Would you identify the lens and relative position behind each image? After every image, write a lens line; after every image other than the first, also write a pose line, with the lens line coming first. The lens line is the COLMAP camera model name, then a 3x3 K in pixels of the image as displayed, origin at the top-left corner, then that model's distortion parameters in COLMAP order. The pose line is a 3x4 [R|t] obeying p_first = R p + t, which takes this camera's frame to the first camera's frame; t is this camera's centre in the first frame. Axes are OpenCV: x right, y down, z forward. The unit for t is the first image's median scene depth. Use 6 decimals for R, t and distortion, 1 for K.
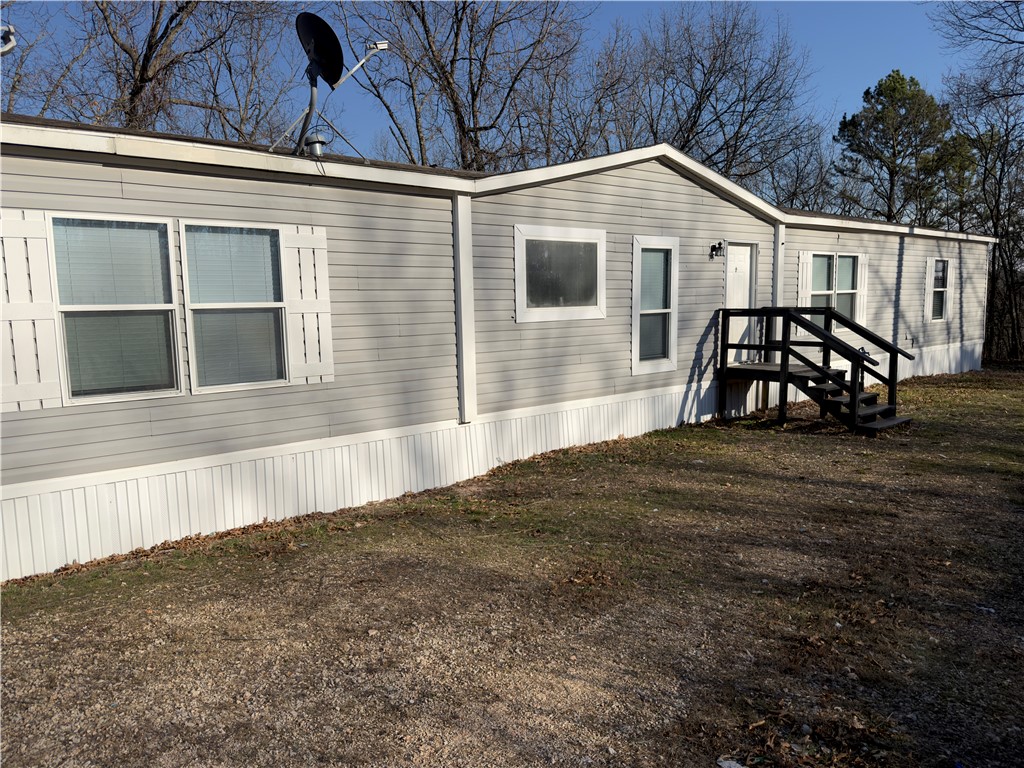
lens RADIAL K [[725.0, 0, 505.1], [0, 725.0, 383.1], [0, 0, 1]] dist [0.037767, -0.037437]
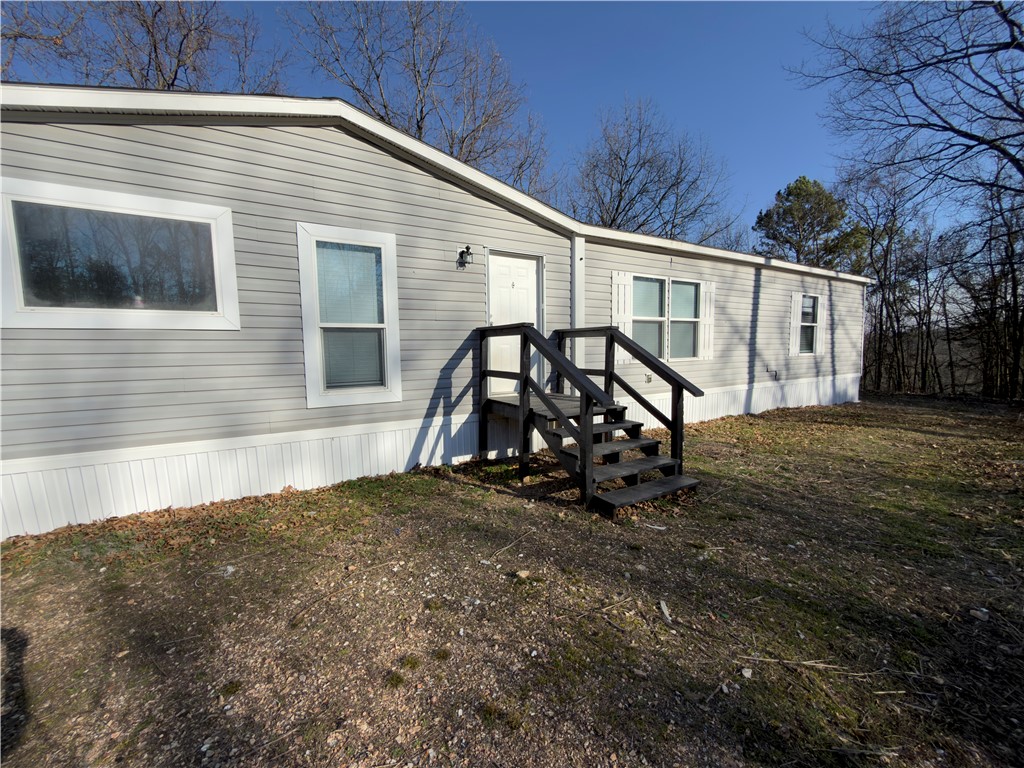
lens RADIAL K [[414.3, 0, 516.2], [0, 414.3, 374.5], [0, 0, 1]] dist [0.009452, -0.000367]
pose [[0.988647, 0.018561, -0.149104, 0.408260], [-0.026101, 0.998469, -0.048770, -0.027170], [0.147971, 0.052108, 0.987618, 0.537213]]
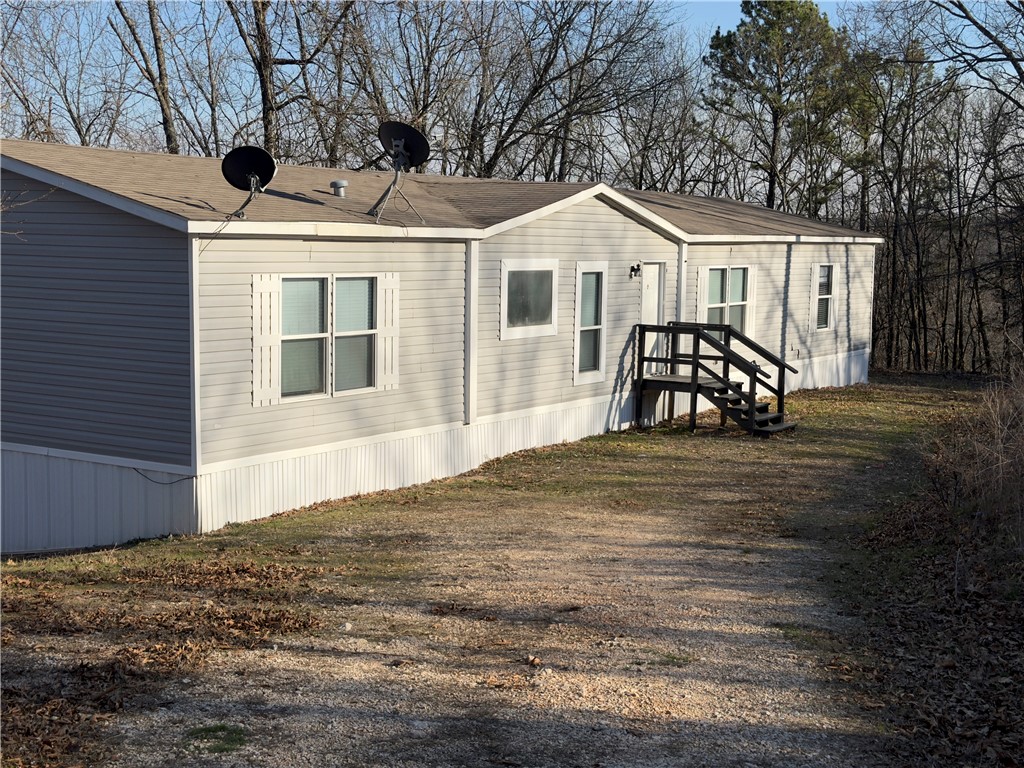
lens RADIAL K [[1445.1, 0, 512.6], [0, 1445.1, 384.3], [0, 0, 1]] dist [0.229741, 0.000000]
pose [[0.951923, 0.003939, 0.306311, -0.532731], [0.000806, 0.999882, -0.015363, 0.018956], [-0.306336, 0.014871, 0.951807, -0.976742]]
